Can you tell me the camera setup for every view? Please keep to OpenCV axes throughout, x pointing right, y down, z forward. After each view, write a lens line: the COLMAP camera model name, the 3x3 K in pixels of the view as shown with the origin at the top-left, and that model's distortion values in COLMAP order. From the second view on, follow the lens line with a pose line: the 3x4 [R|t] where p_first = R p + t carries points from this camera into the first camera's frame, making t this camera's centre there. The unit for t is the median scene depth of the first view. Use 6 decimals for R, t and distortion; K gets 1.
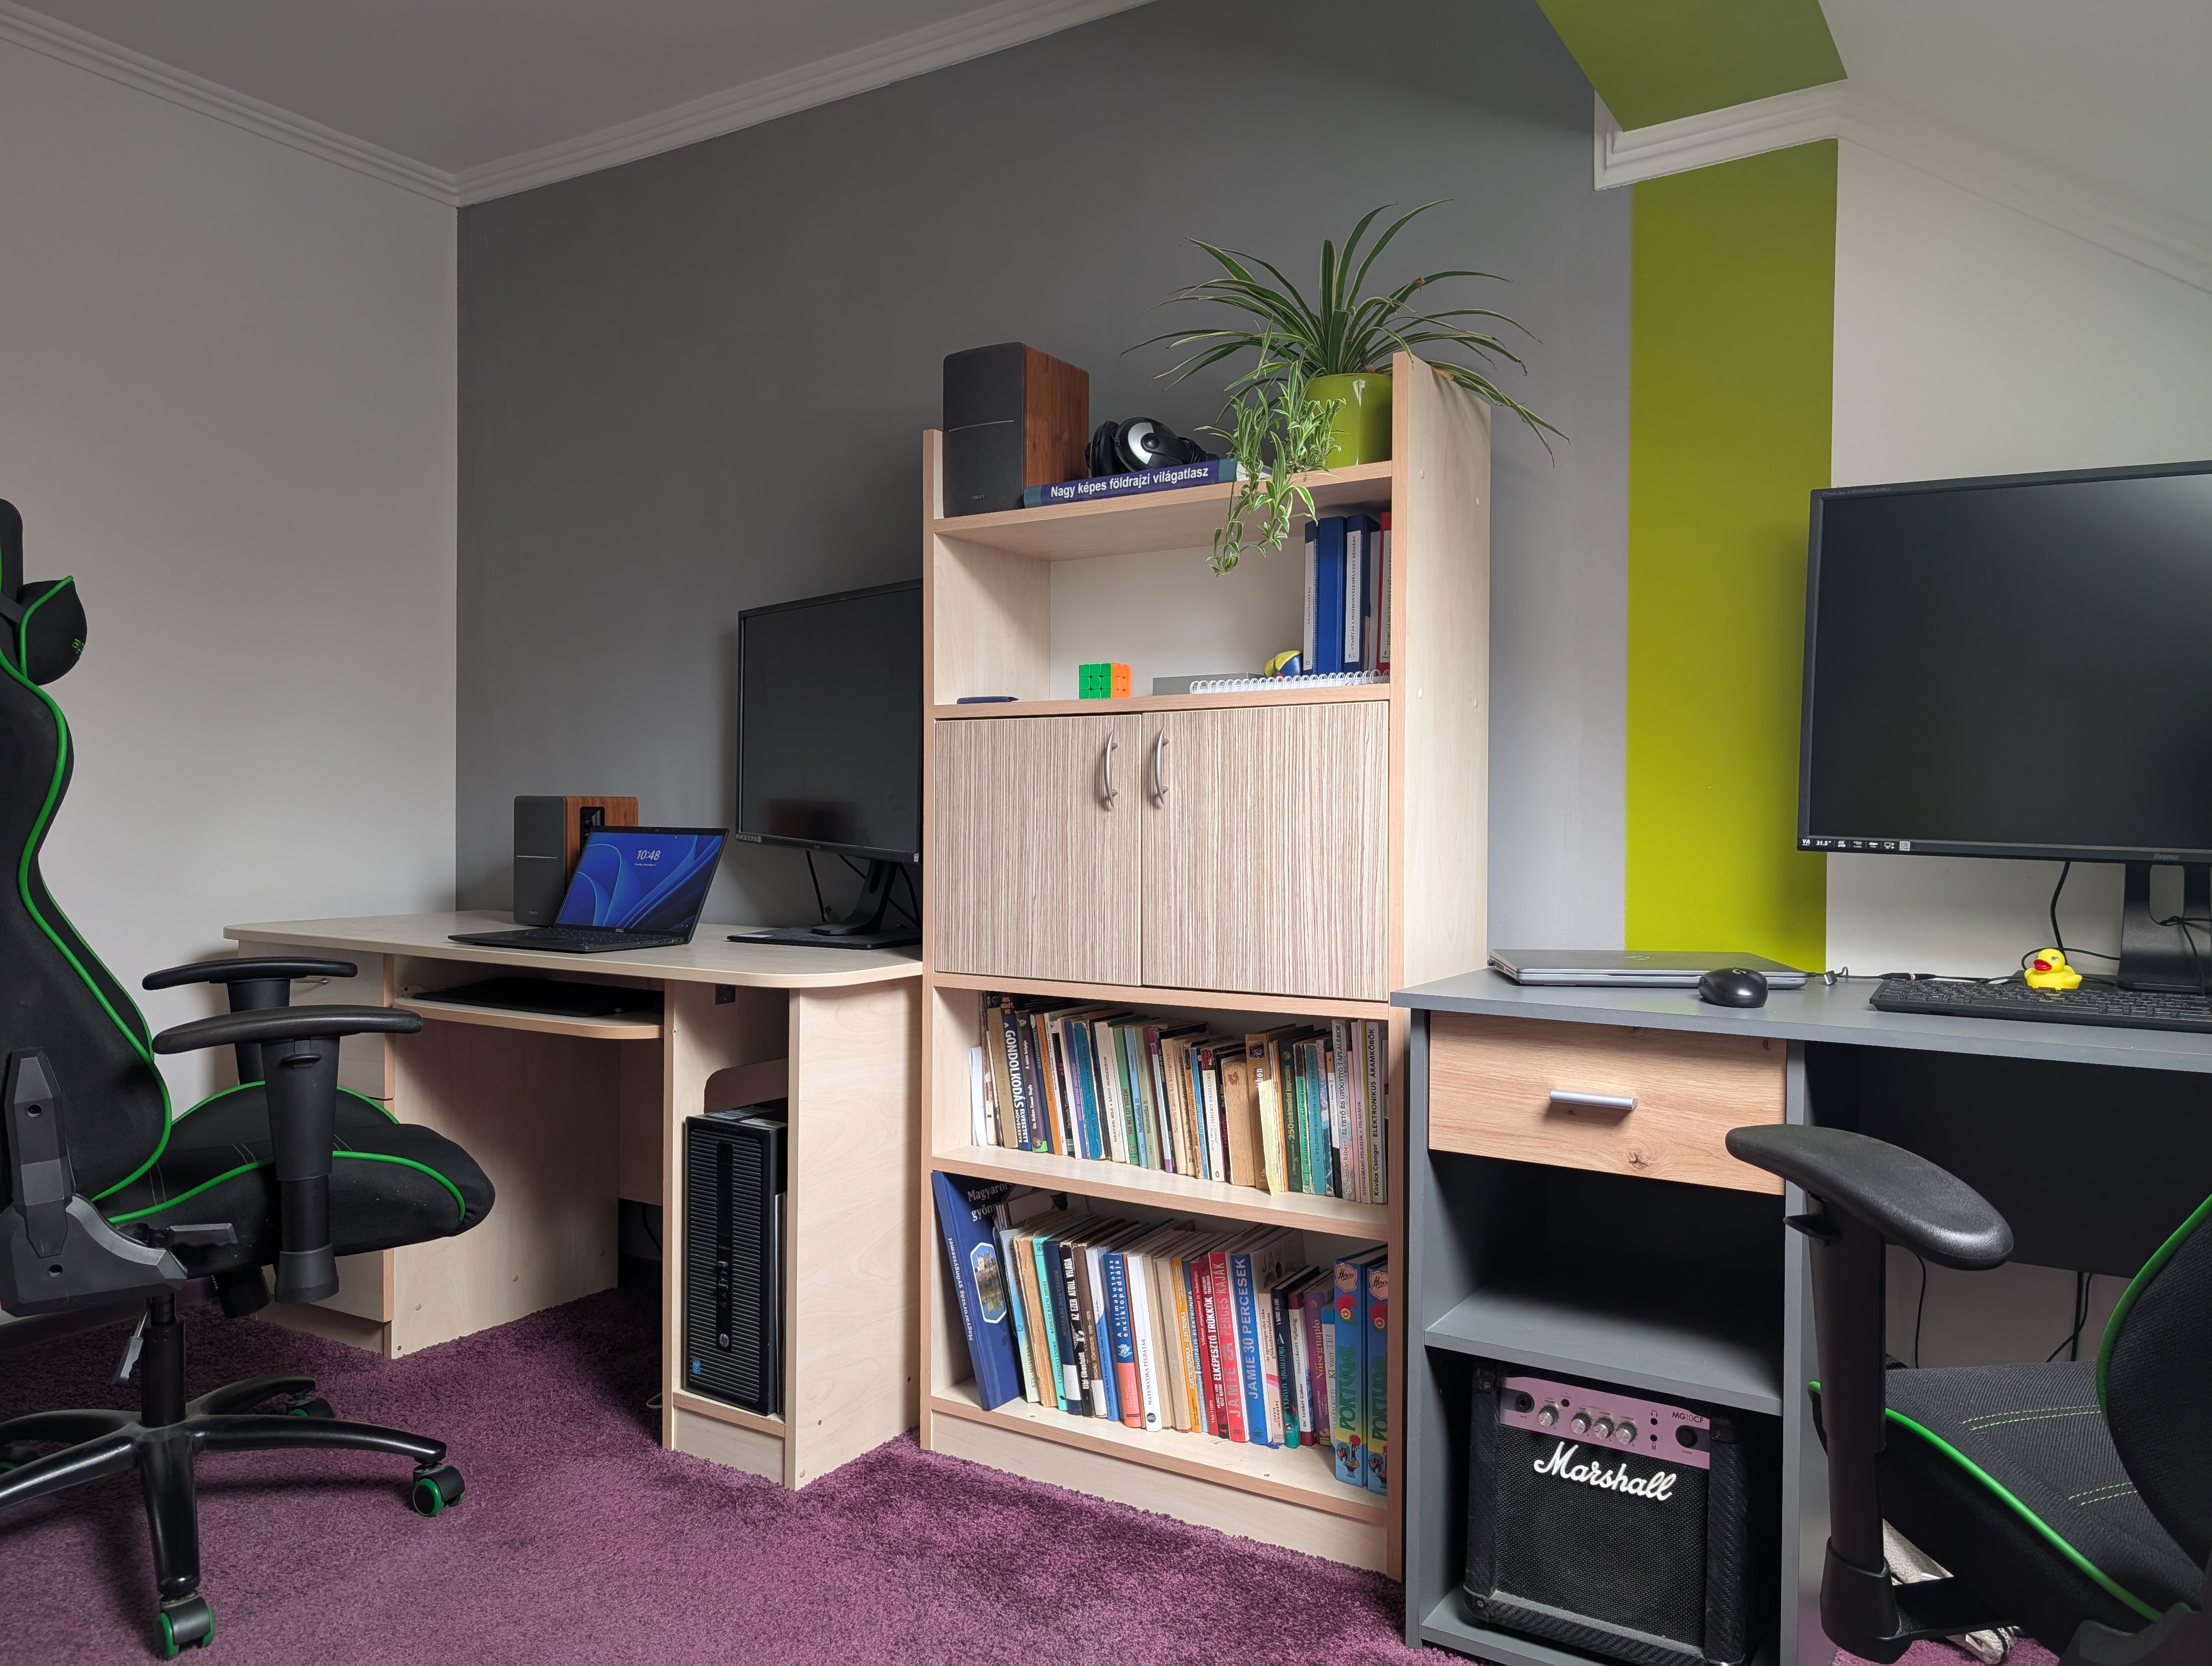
lens RADIAL K [[1584.9, 0, 1110.8], [0, 1584.9, 832.5], [0, 0, 1]] dist [0.032666, -0.034815]
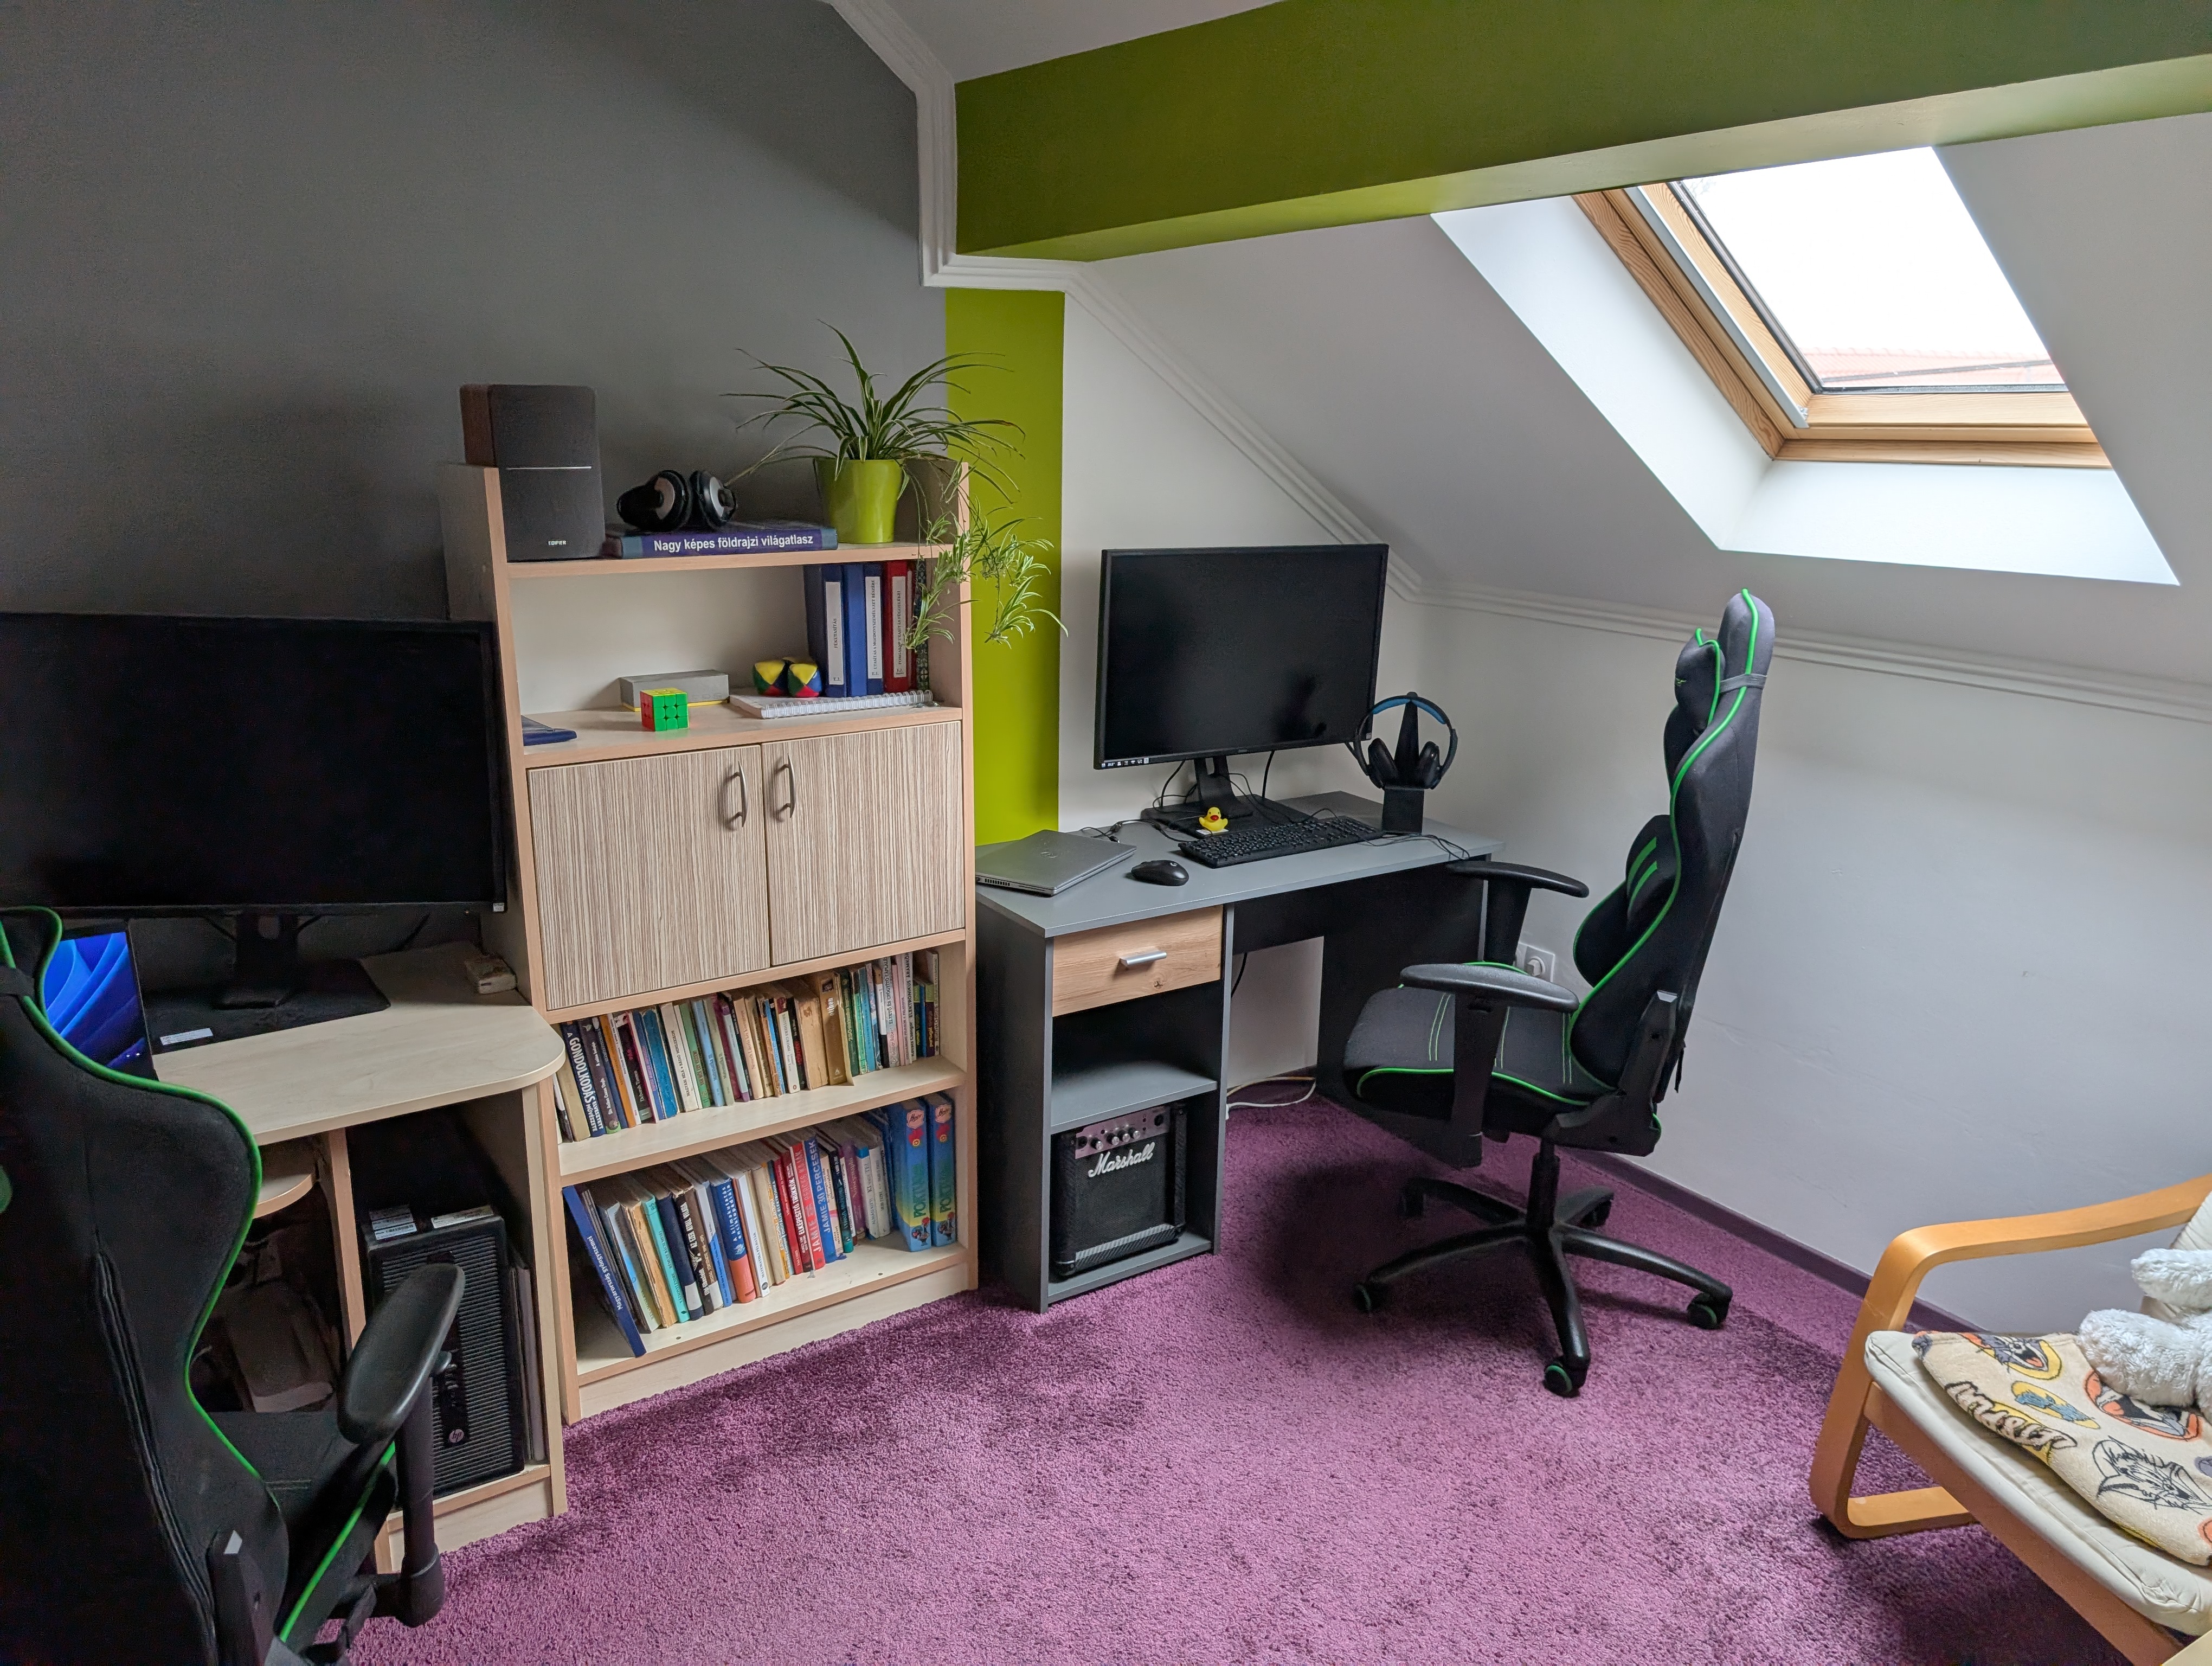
lens RADIAL K [[1584.9, 0, 1091.9], [0, 1584.9, 825.1], [0, 0, 1]] dist [0.032666, -0.034815]
pose [[0.407585, -0.236196, 0.882092, -0.909140], [0.001731, 0.966168, 0.257909, -0.313783], [-0.913166, -0.103593, 0.394204, 0.312257]]
